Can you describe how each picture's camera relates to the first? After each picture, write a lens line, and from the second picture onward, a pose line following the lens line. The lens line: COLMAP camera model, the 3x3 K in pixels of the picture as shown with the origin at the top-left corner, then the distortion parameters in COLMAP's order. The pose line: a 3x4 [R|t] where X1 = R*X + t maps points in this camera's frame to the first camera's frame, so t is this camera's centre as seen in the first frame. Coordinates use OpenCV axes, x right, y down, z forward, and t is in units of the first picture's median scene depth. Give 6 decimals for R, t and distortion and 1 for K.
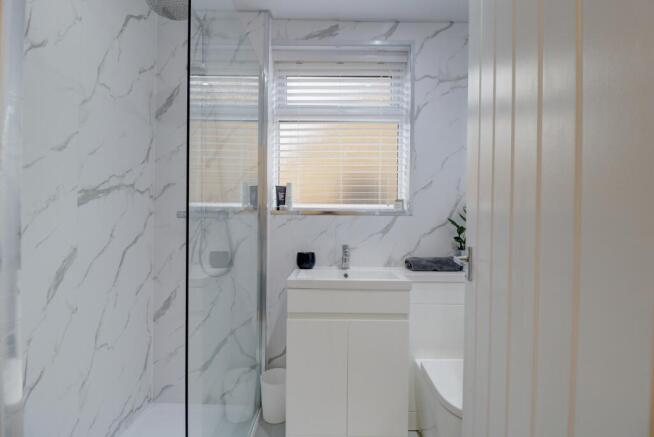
lens RADIAL K [[323.4, 0, 327.7], [0, 323.4, 223.5], [0, 0, 1]] dist [-0.014819, -0.000929]
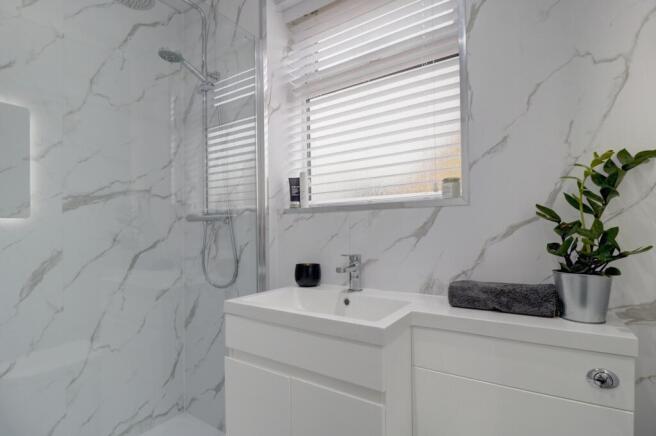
lens RADIAL K [[324.4, 0, 319.9], [0, 324.4, 226.4], [0, 0, 1]] dist [-0.014819, -0.000929]
pose [[0.835982, -0.024286, -0.548219, 0.366447], [0.014962, 0.999658, -0.021469, 0.021701], [0.548553, 0.009746, 0.836059, 0.415951]]
